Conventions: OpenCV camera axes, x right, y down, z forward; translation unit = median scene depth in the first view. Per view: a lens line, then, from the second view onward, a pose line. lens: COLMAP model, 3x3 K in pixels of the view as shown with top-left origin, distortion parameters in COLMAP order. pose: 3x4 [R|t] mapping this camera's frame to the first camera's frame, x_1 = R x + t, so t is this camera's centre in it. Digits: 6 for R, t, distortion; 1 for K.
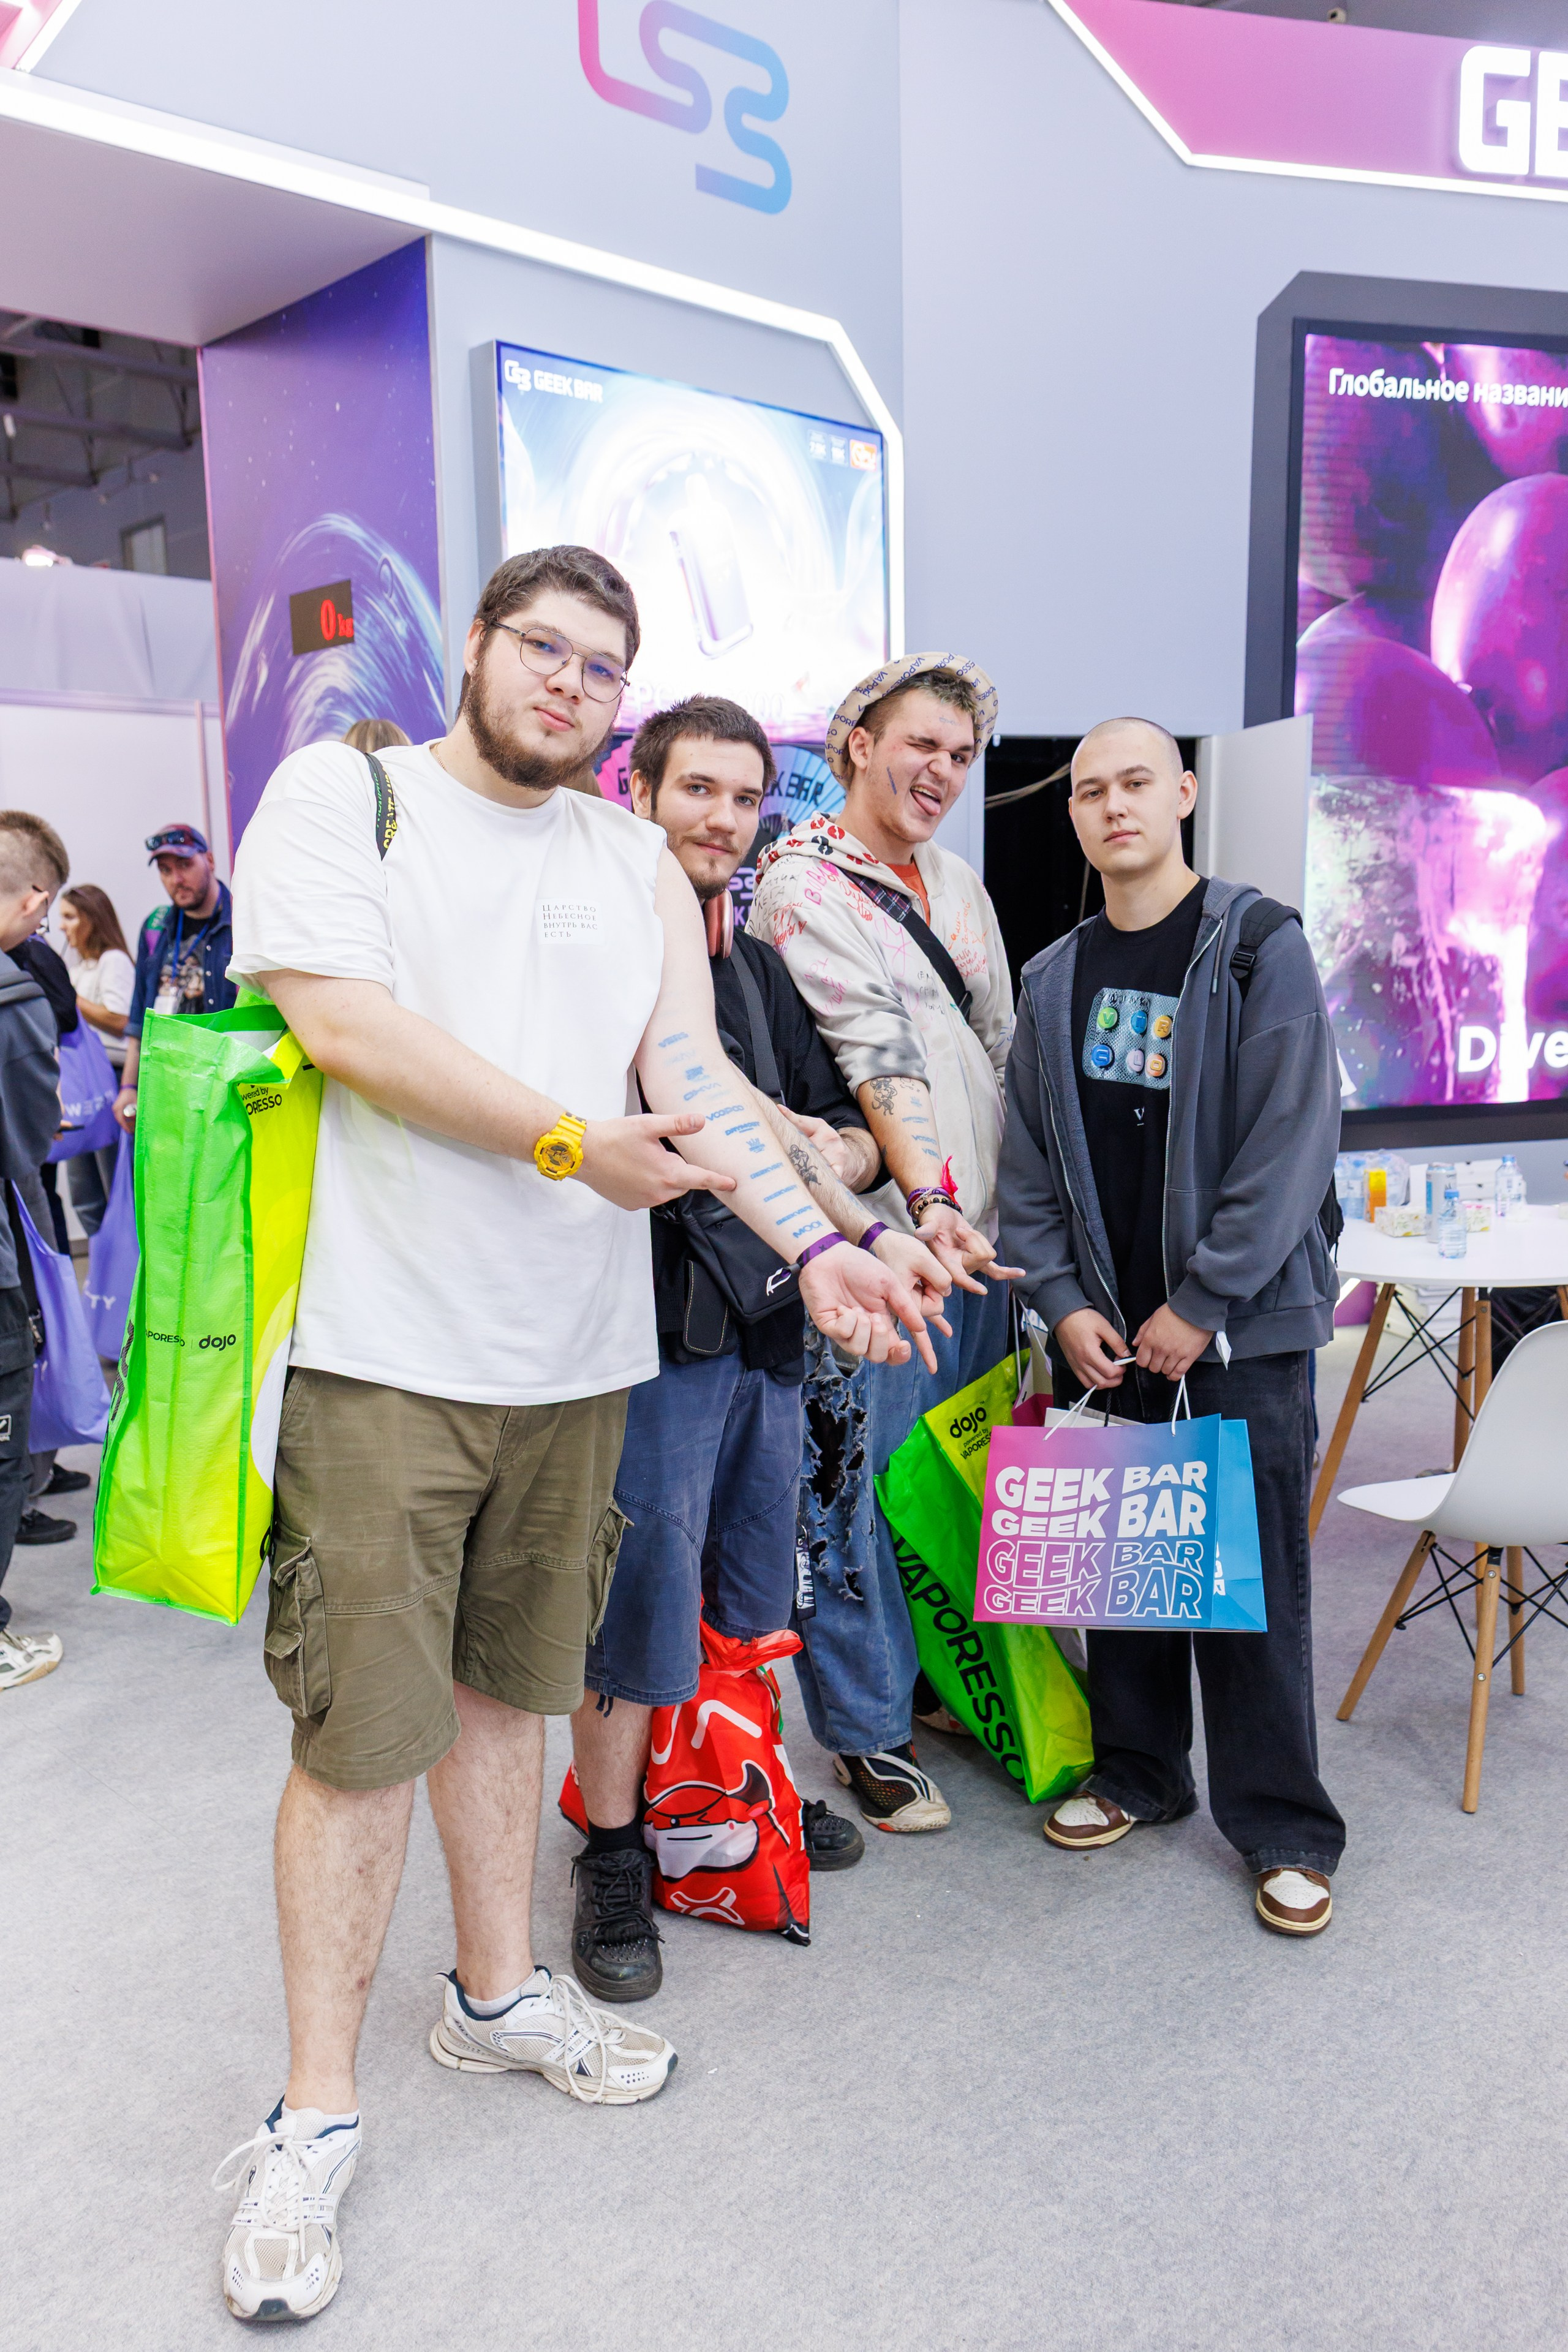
lens RADIAL K [[1865.8, 0, 782.1], [0, 1865.8, 1177.7], [0, 0, 1]] dist [-0.038442, -0.003718]
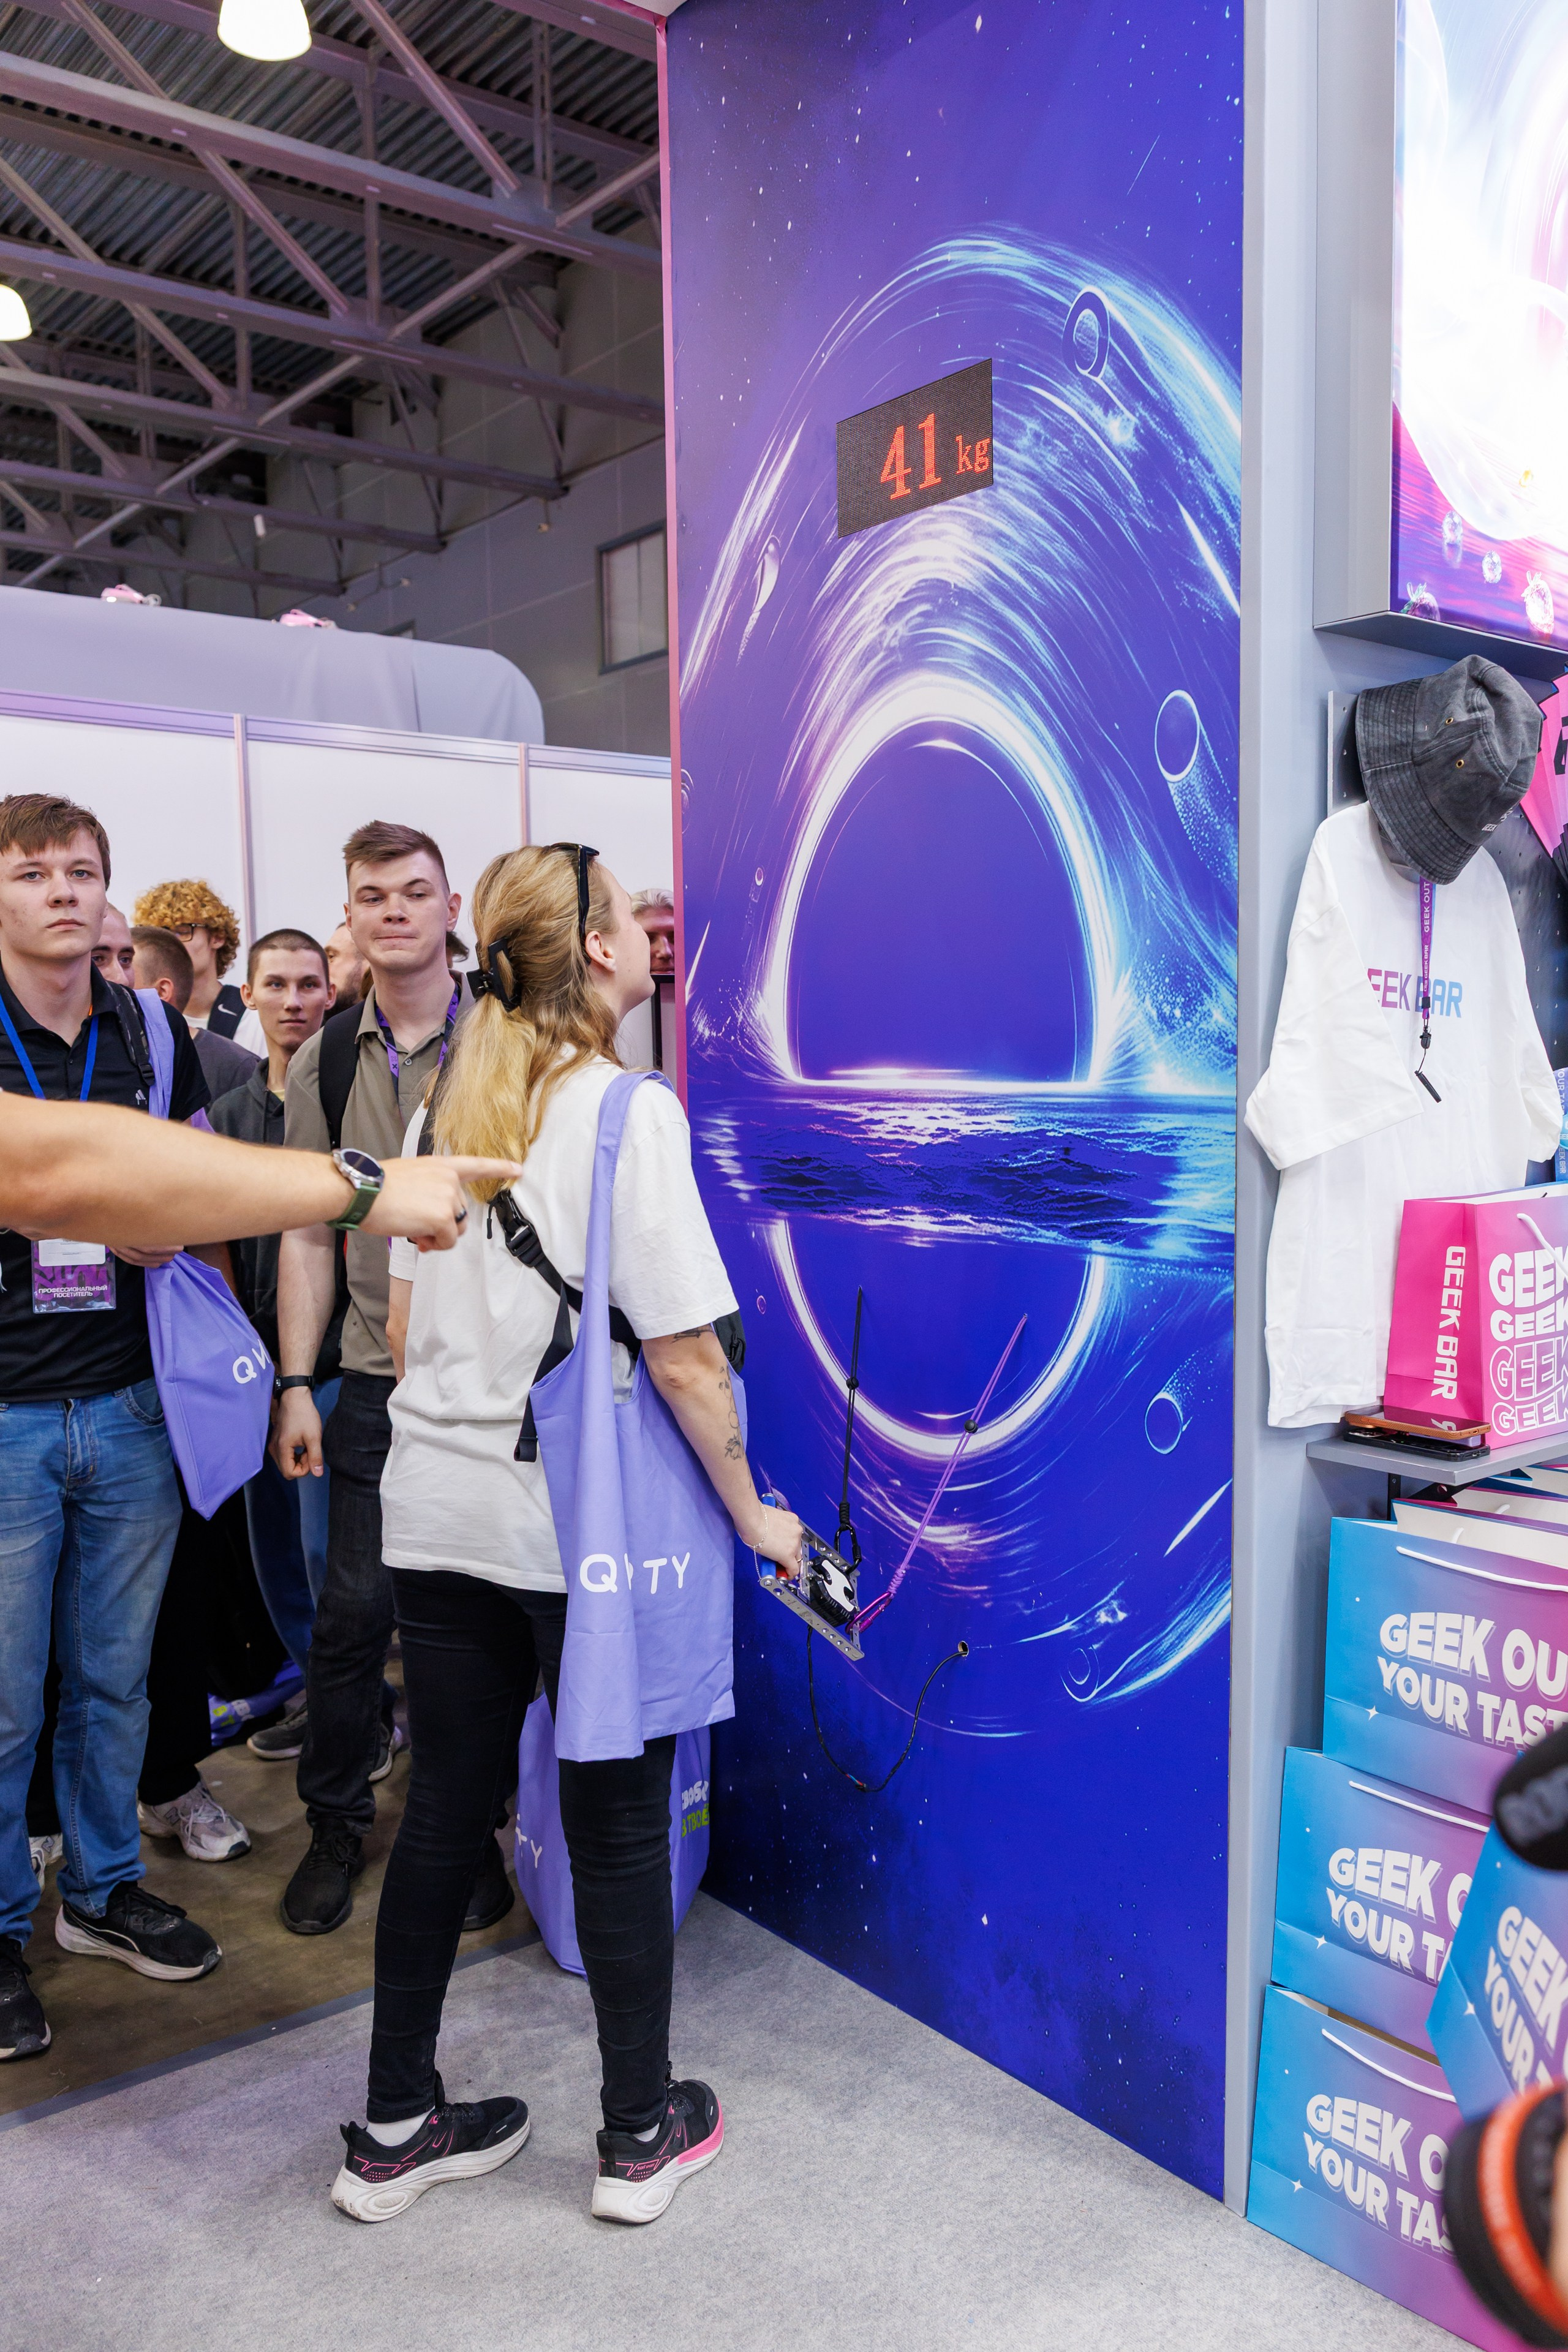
lens RADIAL K [[1865.8, 0, 785.1], [0, 1865.8, 1180.2], [0, 0, 1]] dist [-0.038442, -0.003718]
pose [[0.994673, 0.013344, -0.102213, -0.228475], [-0.020508, 0.997381, -0.069357, -0.062024], [0.101020, 0.071084, 0.992342, 0.497987]]
